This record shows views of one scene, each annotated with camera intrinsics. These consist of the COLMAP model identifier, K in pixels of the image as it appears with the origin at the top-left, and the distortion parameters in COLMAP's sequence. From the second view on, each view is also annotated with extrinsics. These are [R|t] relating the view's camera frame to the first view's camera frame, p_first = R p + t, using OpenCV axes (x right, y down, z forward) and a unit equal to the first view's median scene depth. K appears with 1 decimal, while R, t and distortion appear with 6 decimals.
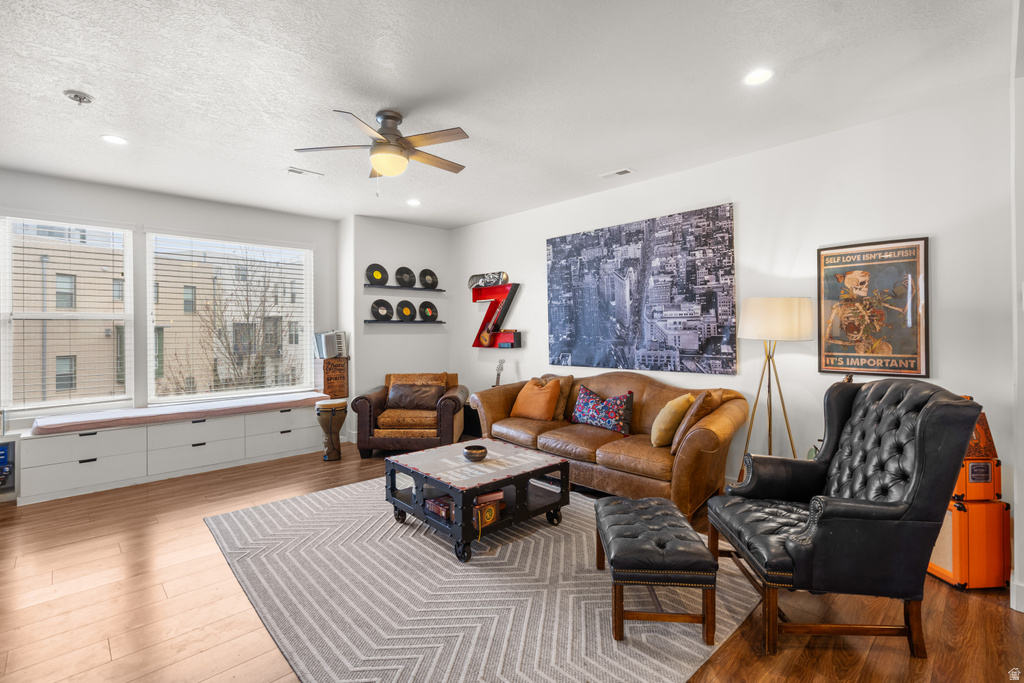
lens RADIAL K [[485.2, 0, 517.5], [0, 485.2, 338.0], [0, 0, 1]] dist [-0.001059, 0.000874]
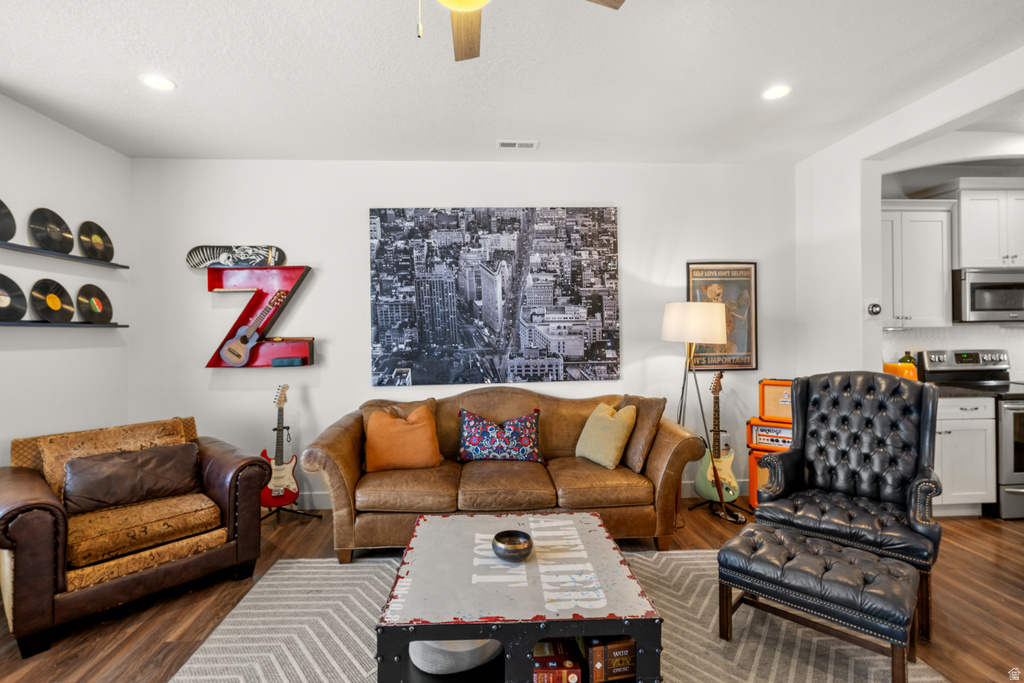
lens RADIAL K [[485.2, 0, 509.3], [0, 485.2, 333.3], [0, 0, 1]] dist [-0.001059, 0.000874]
pose [[0.646768, -0.005230, 0.762669, -0.392679], [0.022483, 0.999673, -0.012211, -0.010348], [-0.762355, 0.025045, 0.646674, 0.448938]]
